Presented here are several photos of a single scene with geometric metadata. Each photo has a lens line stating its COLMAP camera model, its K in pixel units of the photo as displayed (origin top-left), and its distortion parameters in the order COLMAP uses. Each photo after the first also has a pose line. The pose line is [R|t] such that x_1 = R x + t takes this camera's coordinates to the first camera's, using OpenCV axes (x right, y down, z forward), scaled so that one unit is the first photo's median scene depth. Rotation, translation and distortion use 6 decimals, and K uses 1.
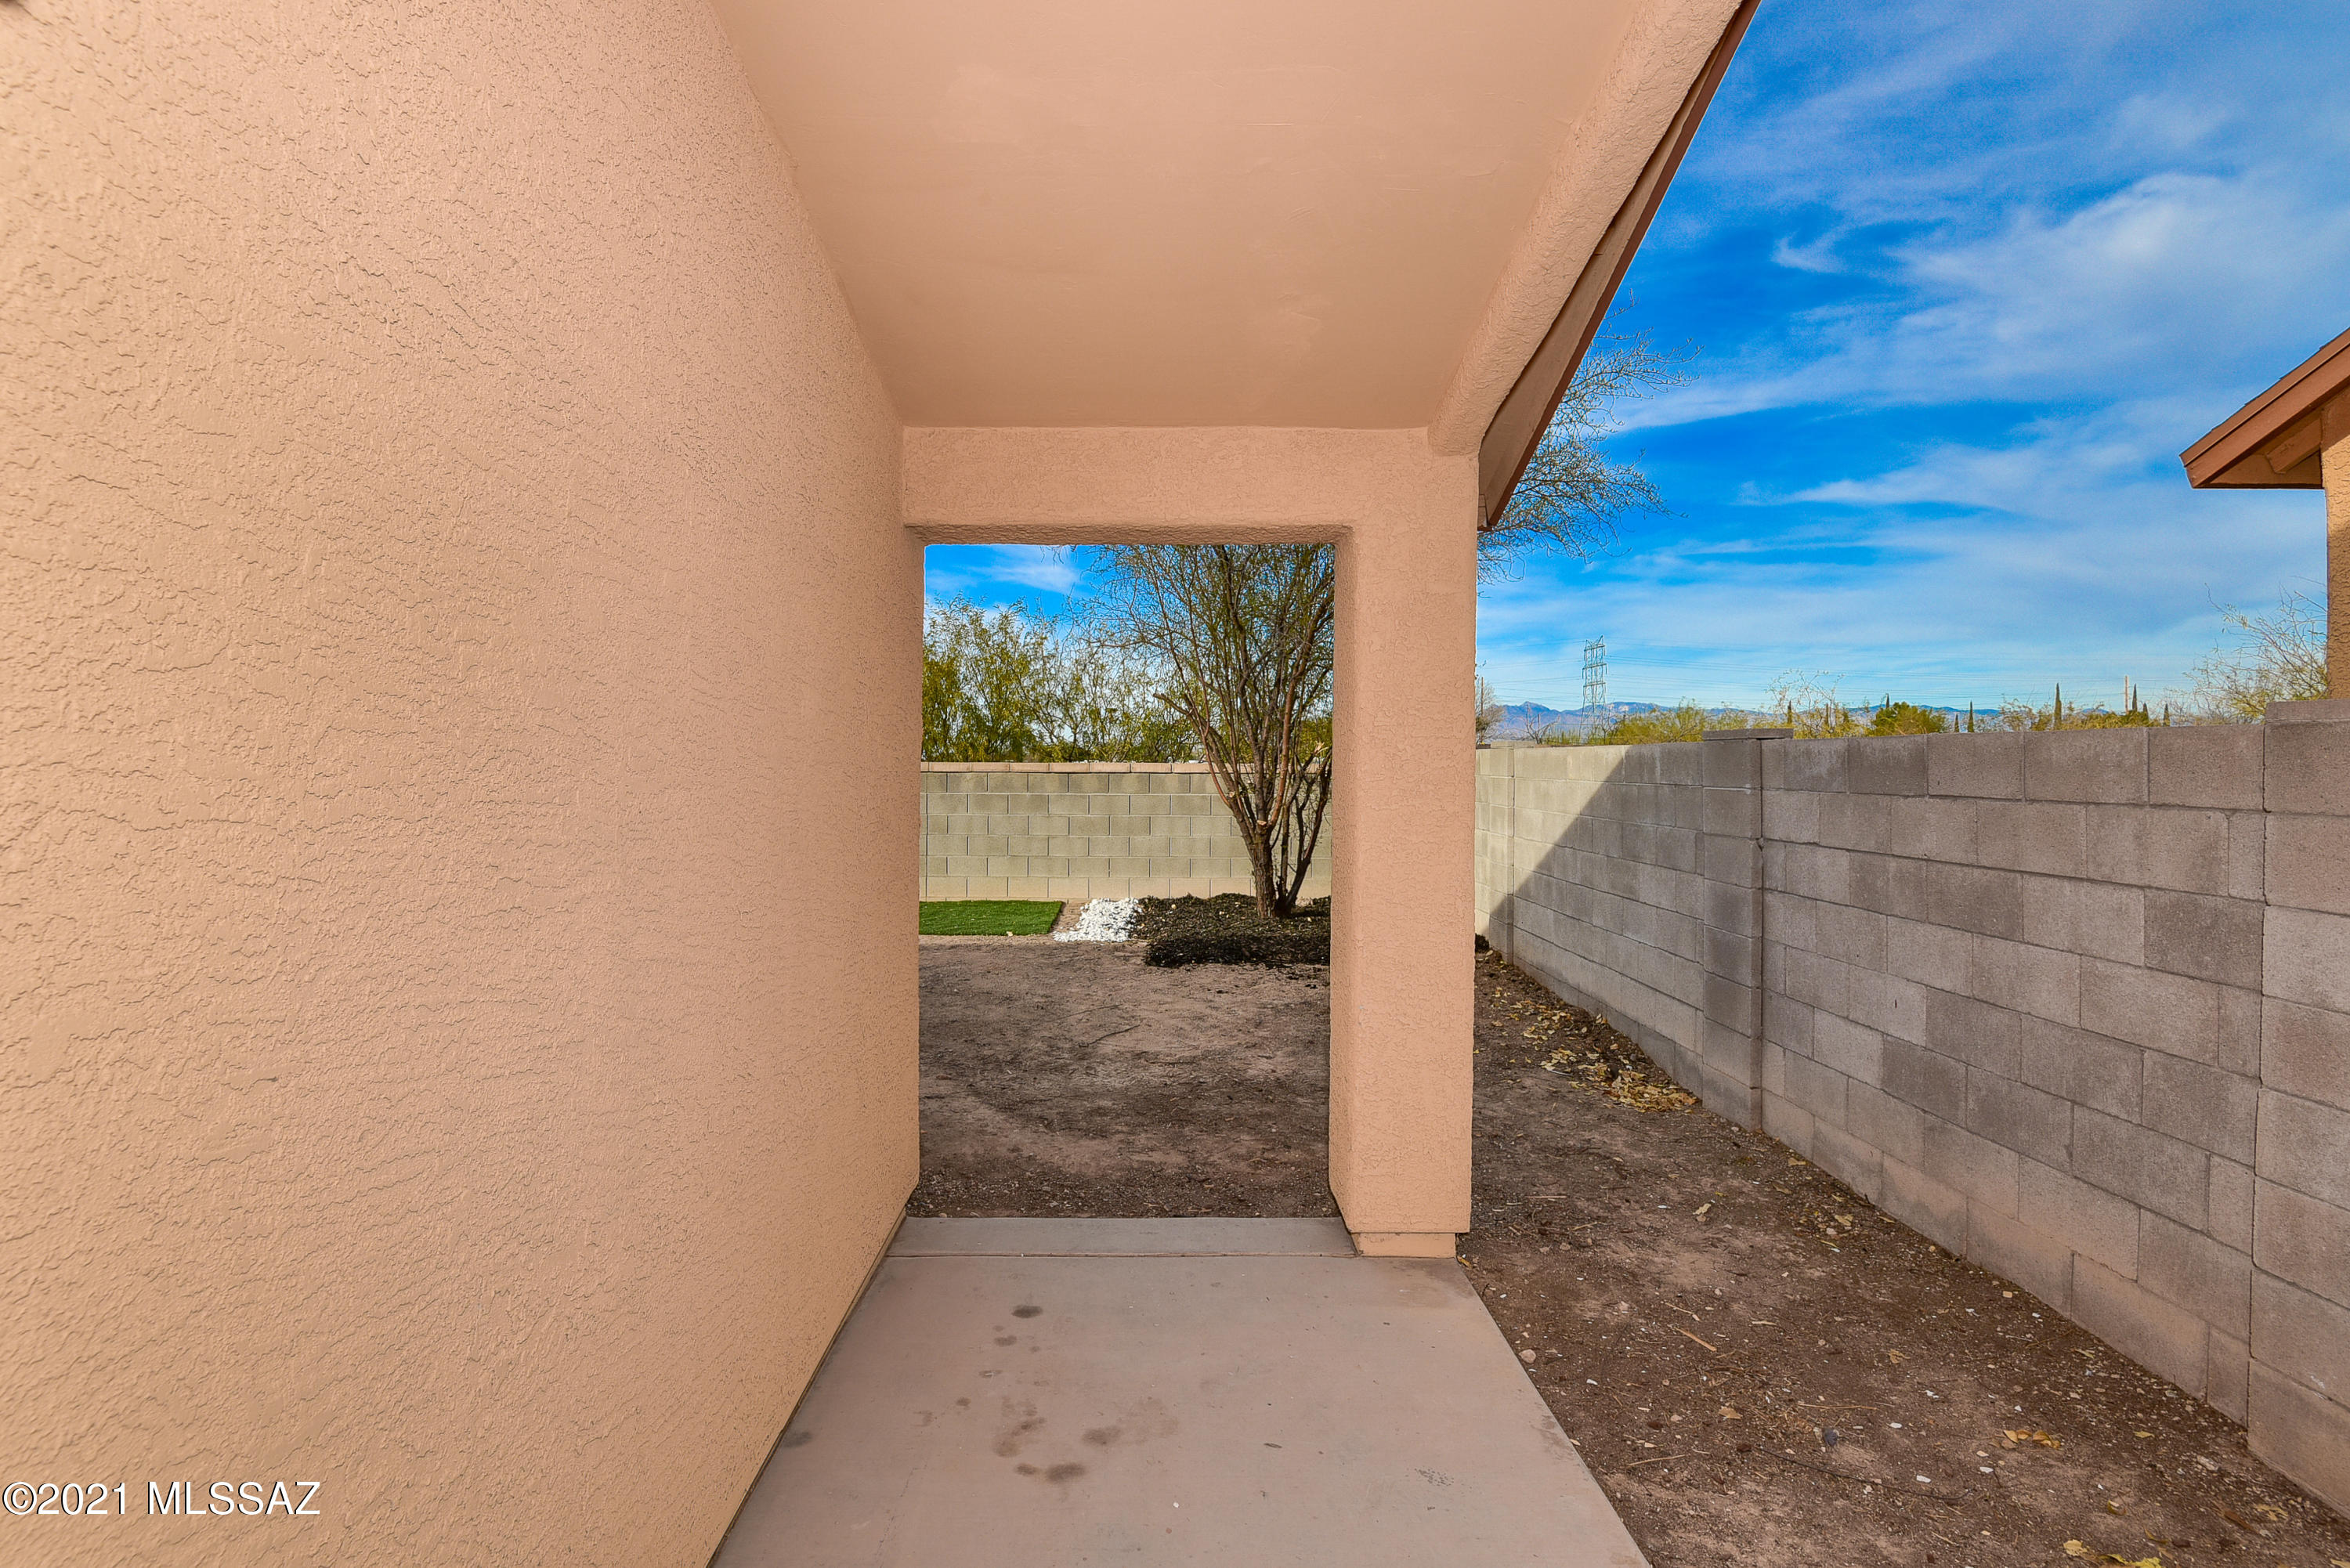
lens RADIAL K [[1088.0, 0, 1136.6], [0, 1088.0, 766.0], [0, 0, 1]] dist [0.000150, -0.016885]
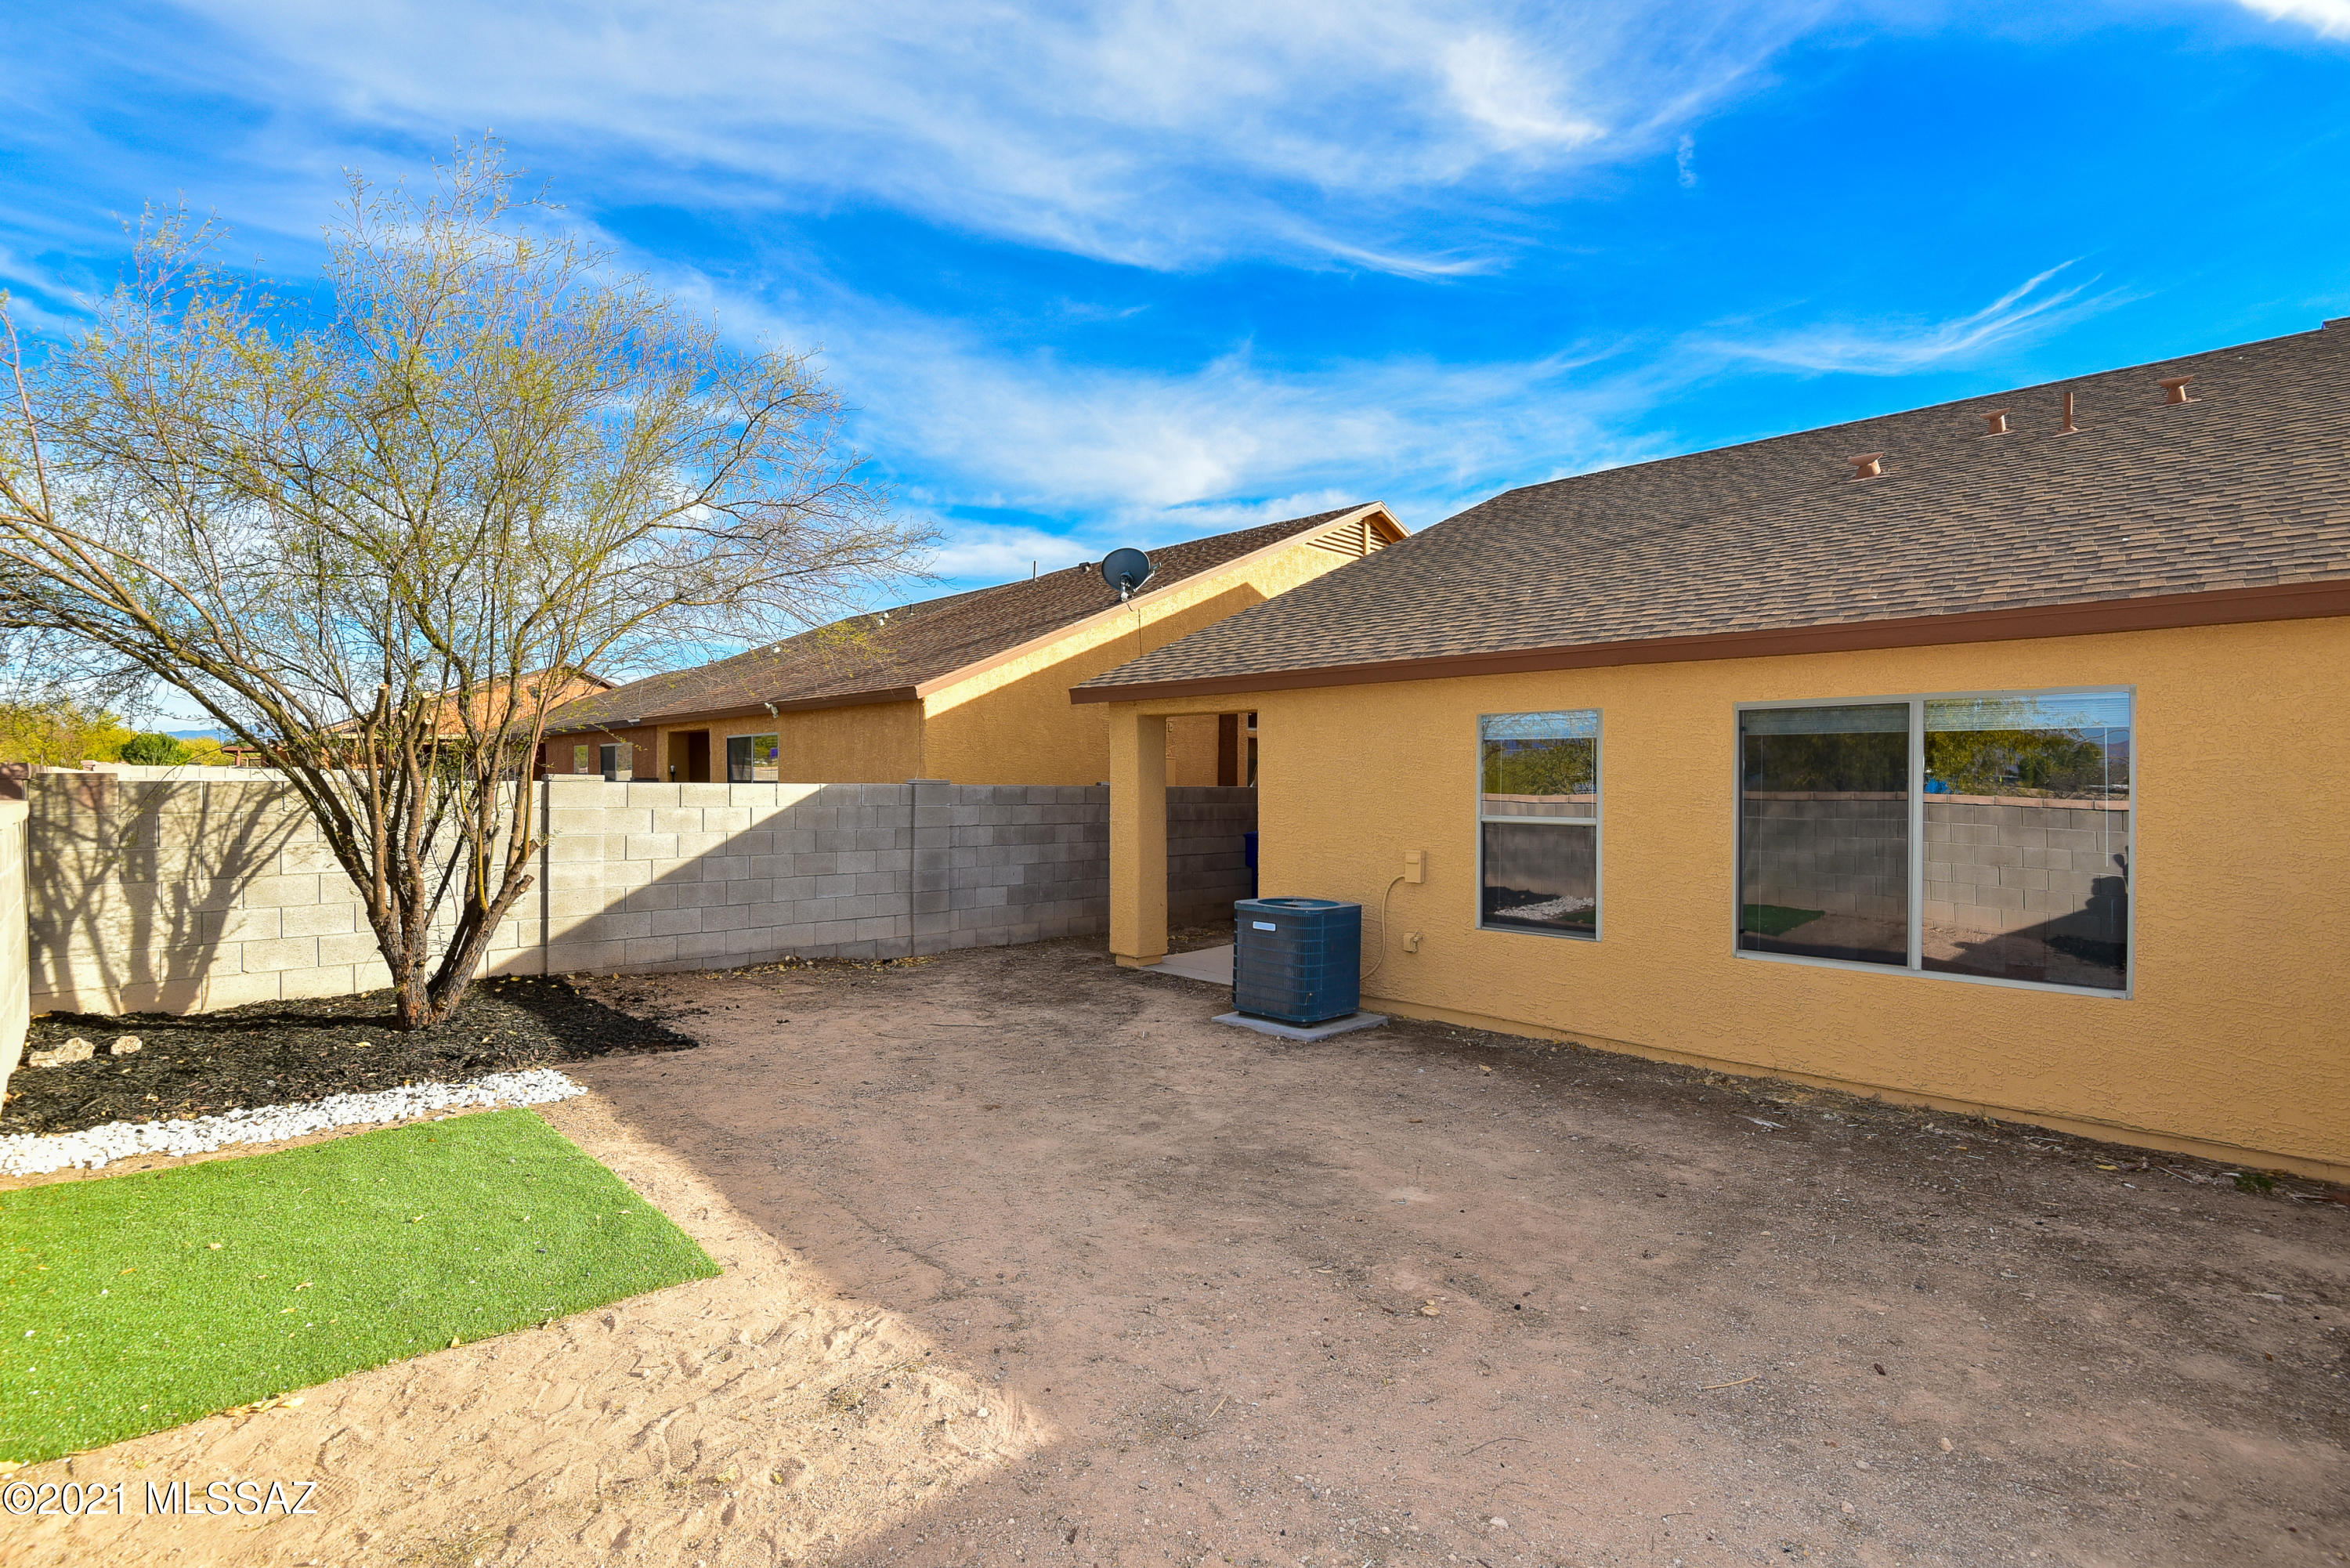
lens RADIAL K [[1084.7, 0, 1183.3], [0, 1084.7, 764.2], [0, 0, 1]] dist [-0.004504, -0.010639]
pose [[-0.715627, 0.003147, 0.698475, -1.312740], [-0.009175, 0.999861, -0.013905, -0.037001], [-0.698422, -0.016359, -0.715499, 2.122552]]
